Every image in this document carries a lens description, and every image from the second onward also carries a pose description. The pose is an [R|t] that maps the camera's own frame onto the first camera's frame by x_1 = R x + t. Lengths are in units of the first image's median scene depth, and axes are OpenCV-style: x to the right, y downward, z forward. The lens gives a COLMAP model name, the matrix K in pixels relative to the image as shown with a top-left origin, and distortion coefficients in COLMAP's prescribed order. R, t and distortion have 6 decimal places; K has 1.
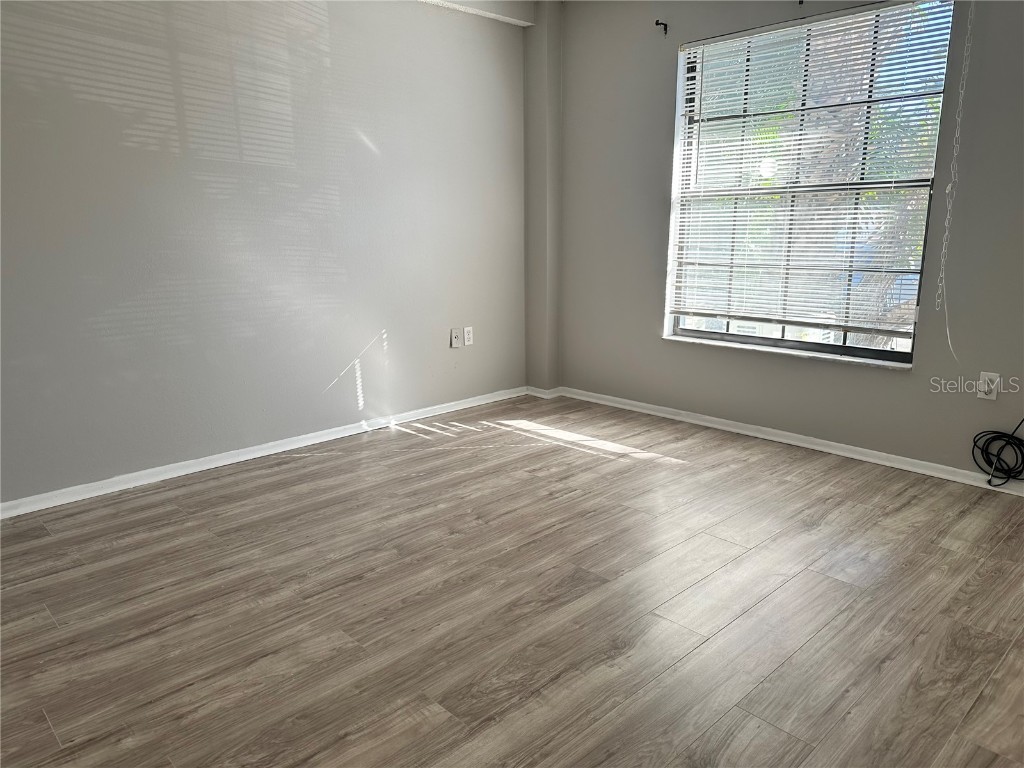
lens RADIAL K [[718.8, 0, 513.9], [0, 718.8, 384.7], [0, 0, 1]] dist [0.035435, -0.052018]
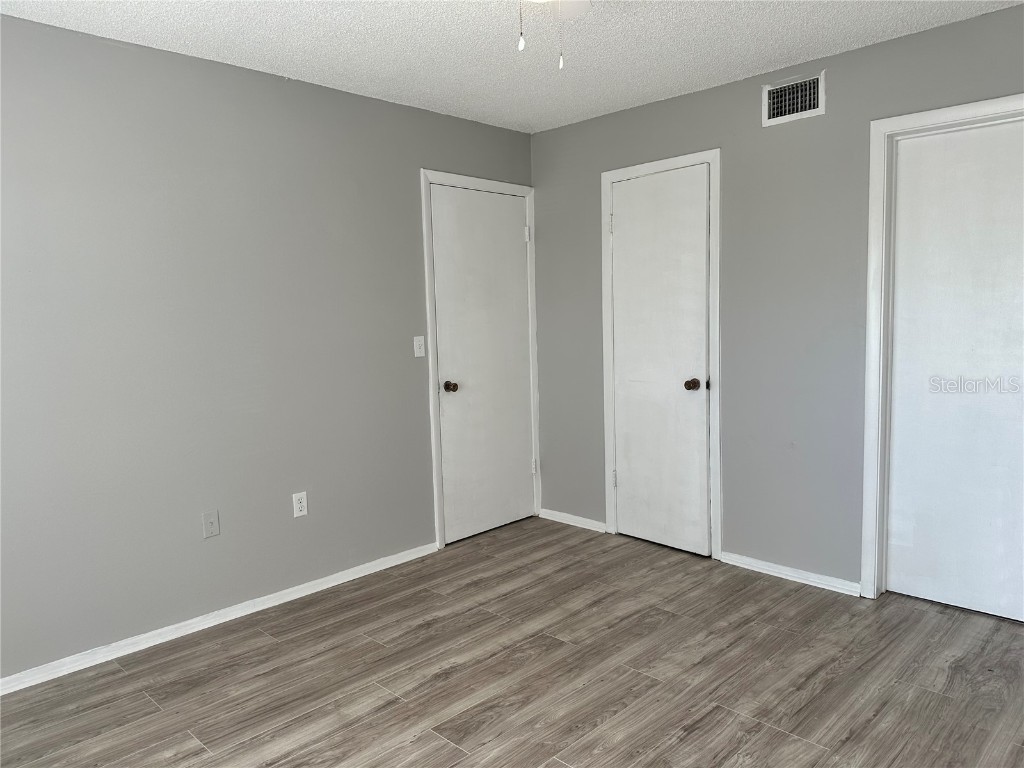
lens RADIAL K [[718.8, 0, 510.5], [0, 718.8, 379.1], [0, 0, 1]] dist [0.035435, -0.052018]
pose [[-0.998966, 0.039498, -0.022530, 0.029214], [0.030472, 0.949240, 0.313074, -0.569562], [0.033752, 0.312064, -0.949461, 2.060316]]
